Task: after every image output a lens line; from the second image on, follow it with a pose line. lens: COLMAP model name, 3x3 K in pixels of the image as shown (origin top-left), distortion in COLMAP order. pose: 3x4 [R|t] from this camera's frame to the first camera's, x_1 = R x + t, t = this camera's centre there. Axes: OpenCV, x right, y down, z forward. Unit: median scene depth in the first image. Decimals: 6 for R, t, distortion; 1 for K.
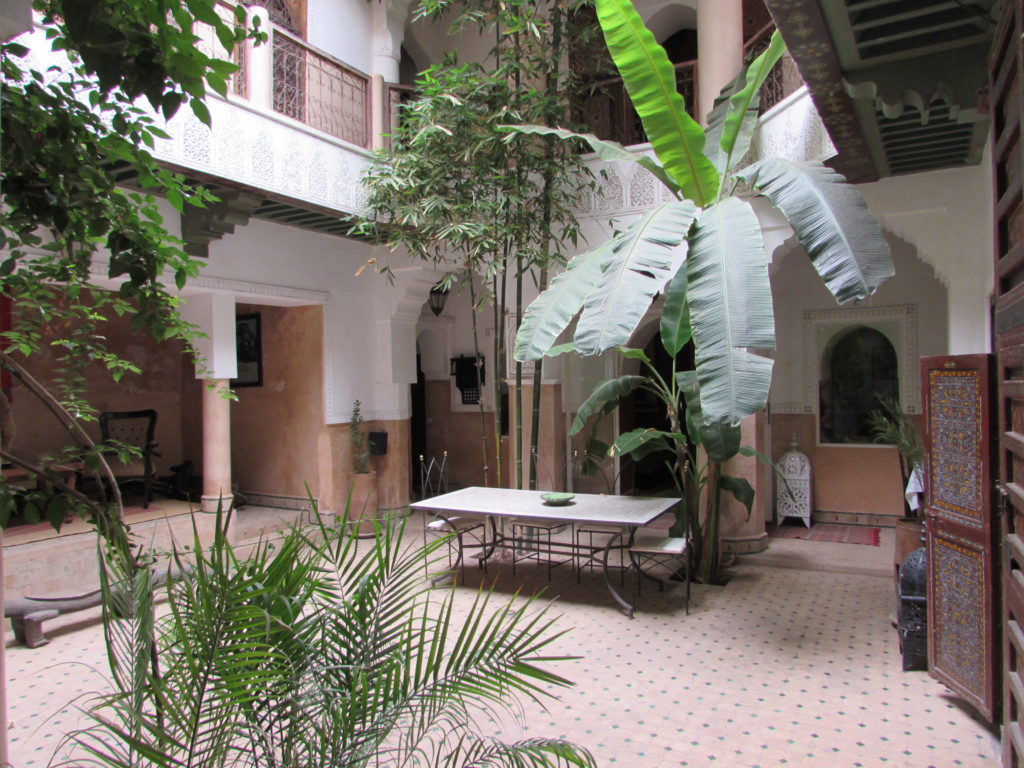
lens RADIAL K [[721.5, 0, 512.0], [0, 721.5, 384.0], [0, 0, 1]] dist [-0.024976, 0.007761]
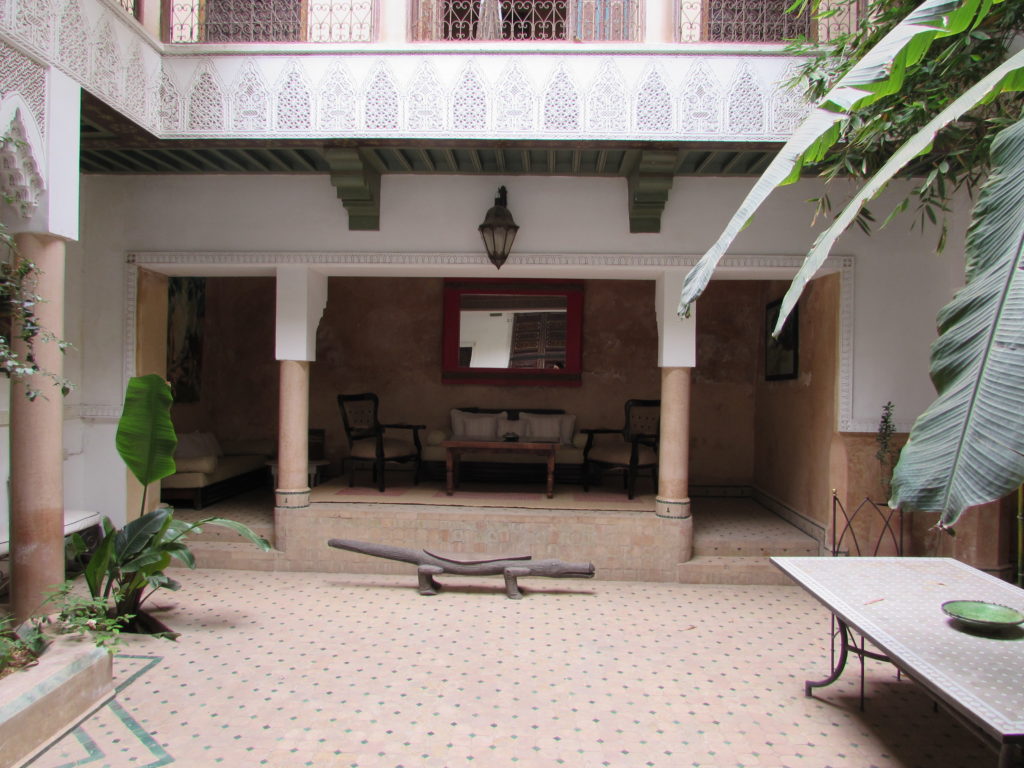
lens RADIAL K [[712.1, 0, 515.3], [0, 712.1, 383.8], [0, 0, 1]] dist [-0.035670, 0.007338]
pose [[0.438327, 0.031724, -0.898255, 0.418893], [-0.026488, 0.999399, 0.022371, -0.002193], [0.898425, 0.013987, 0.438904, 0.622738]]
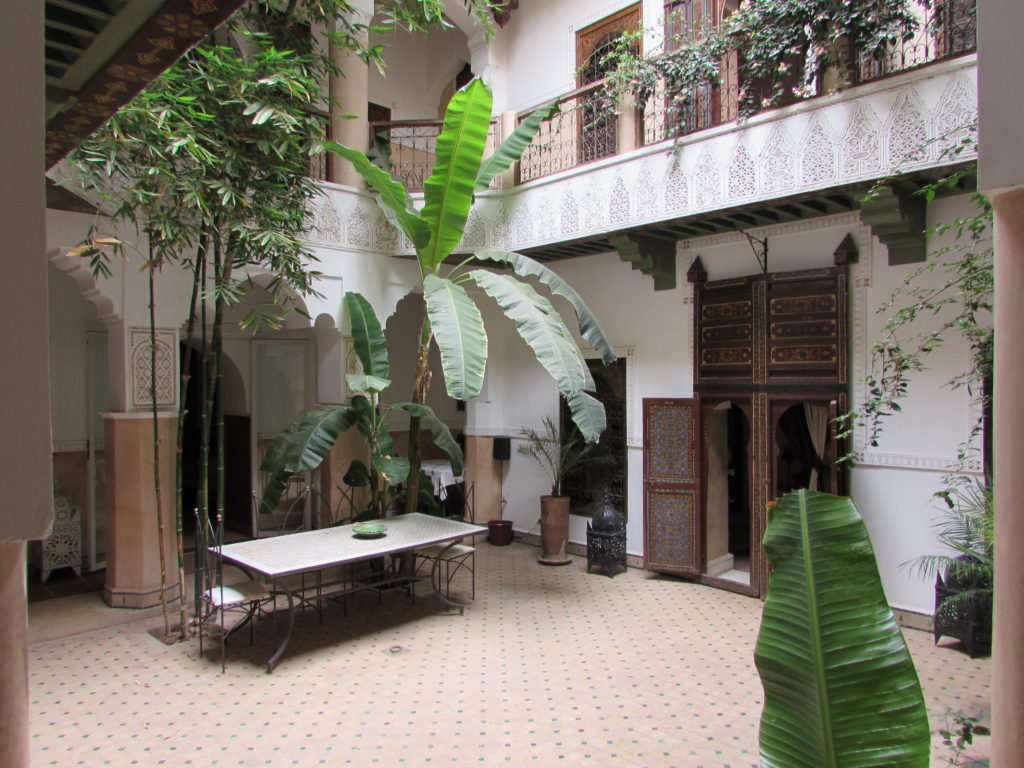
lens RADIAL K [[723.2, 0, 510.1], [0, 723.2, 384.5], [0, 0, 1]] dist [-0.038154, 0.019797]
pose [[0.283025, 0.013587, 0.959016, -1.057838], [0.004835, 0.999867, -0.015593, -0.036211], [-0.959100, 0.009050, 0.282921, 0.650630]]
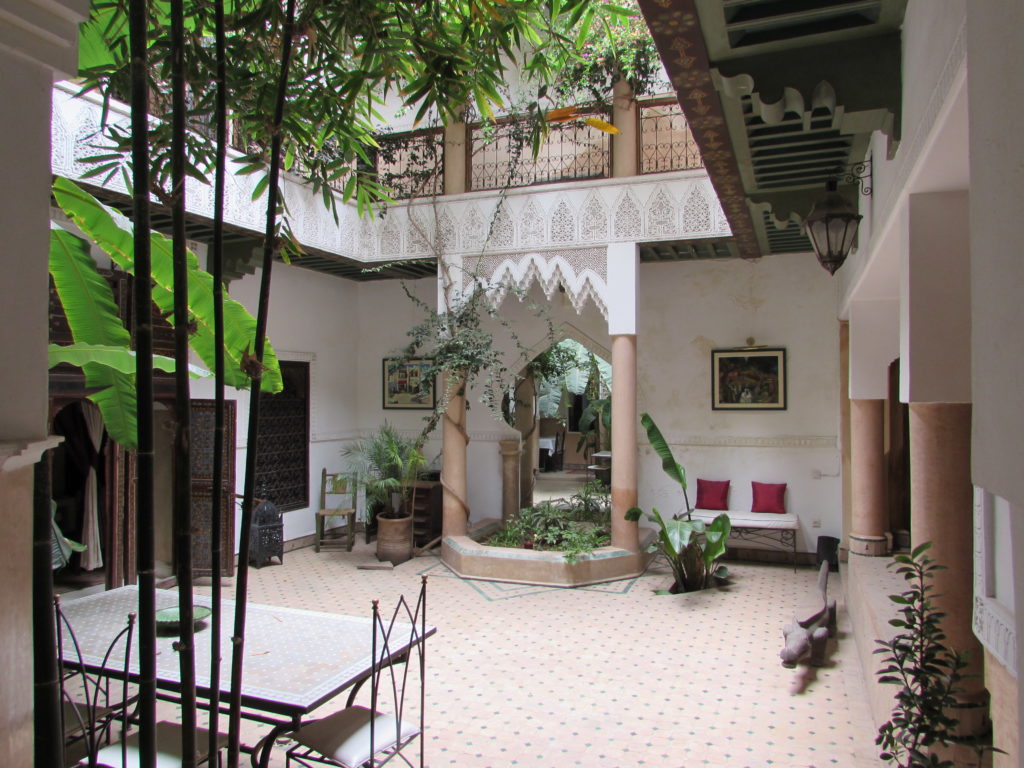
lens RADIAL K [[712.1, 0, 515.3], [0, 712.1, 383.8], [0, 0, 1]] dist [-0.035670, 0.007338]
pose [[-0.992677, 0.013033, -0.120091, -0.183668], [0.015229, 0.999733, -0.017391, -0.017169], [0.119832, -0.019093, -0.992611, 1.976078]]
